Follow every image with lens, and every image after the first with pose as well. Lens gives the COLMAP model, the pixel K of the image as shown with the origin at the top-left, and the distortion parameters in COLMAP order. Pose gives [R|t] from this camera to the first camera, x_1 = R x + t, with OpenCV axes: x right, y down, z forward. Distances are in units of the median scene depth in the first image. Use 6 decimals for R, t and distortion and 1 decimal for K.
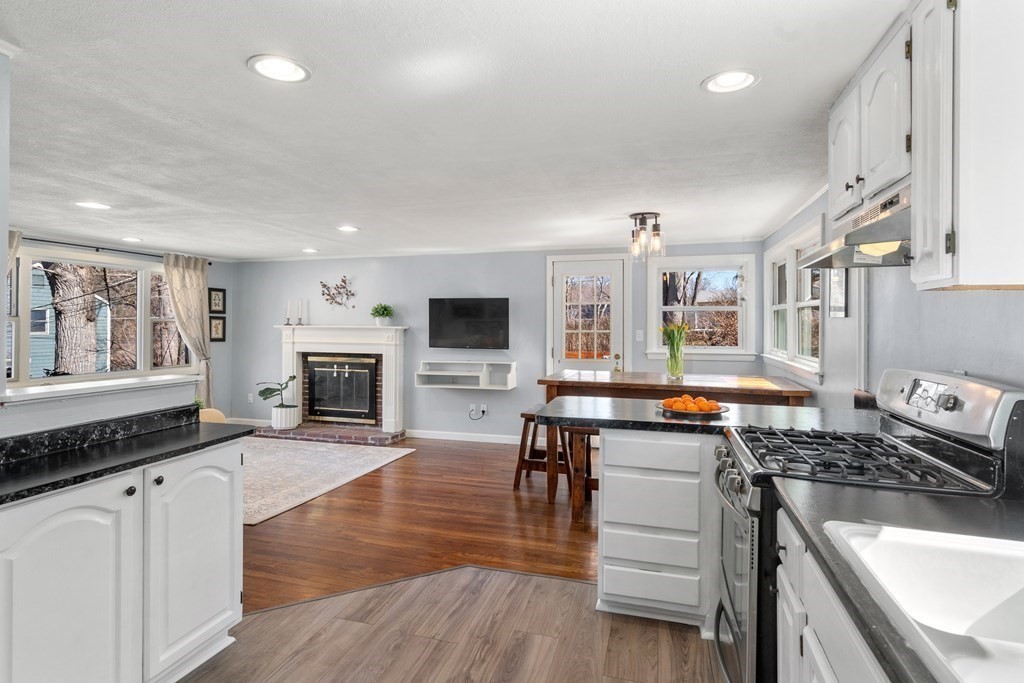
lens RADIAL K [[527.9, 0, 511.0], [0, 527.9, 335.7], [0, 0, 1]] dist [0.004007, 0.002628]
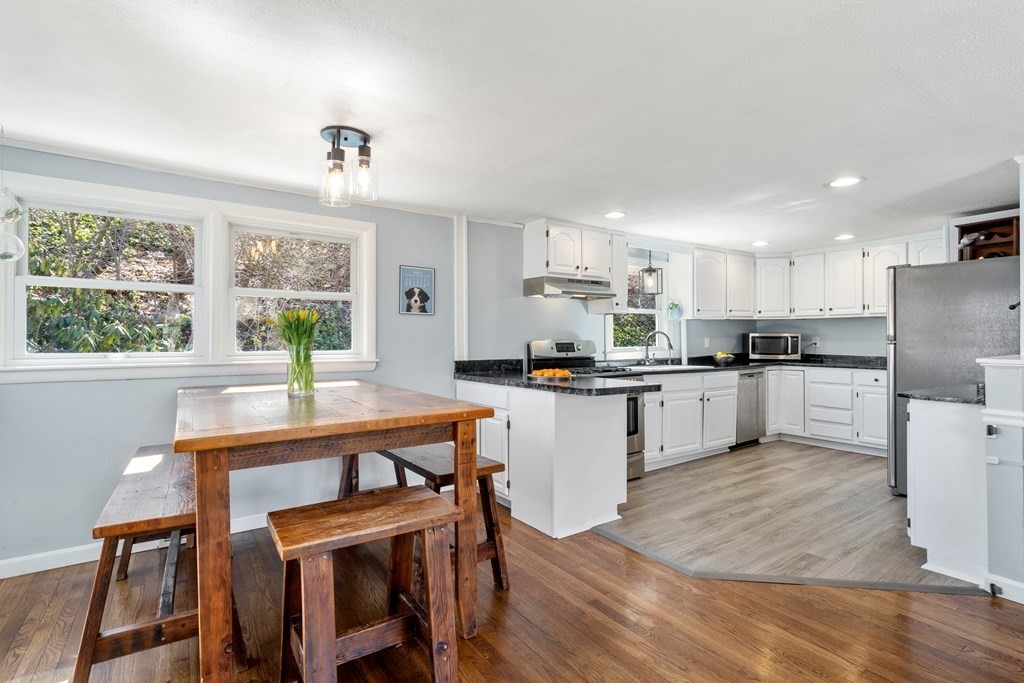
lens RADIAL K [[493.6, 0, 514.4], [0, 493.6, 337.0], [0, 0, 1]] dist [0.005594, -0.000692]
pose [[-0.777085, -0.001954, 0.629393, -0.448697], [0.001568, 0.999986, 0.005039, 0.023501], [-0.629394, 0.004903, -0.777071, 2.197590]]
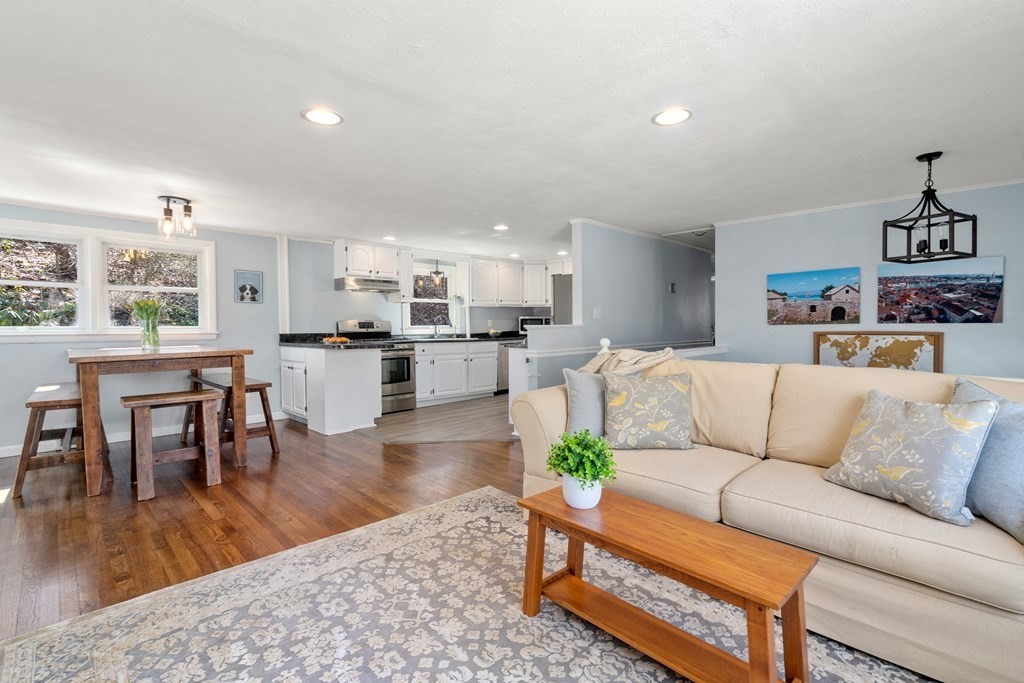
lens RADIAL K [[472.4, 0, 517.2], [0, 472.4, 336.1], [0, 0, 1]] dist [0.005759, -0.000348]
pose [[-0.872764, -0.009048, 0.488059, -1.373603], [0.005687, 0.999572, 0.028700, 0.058369], [-0.488110, 0.027824, -0.872339, 2.498248]]
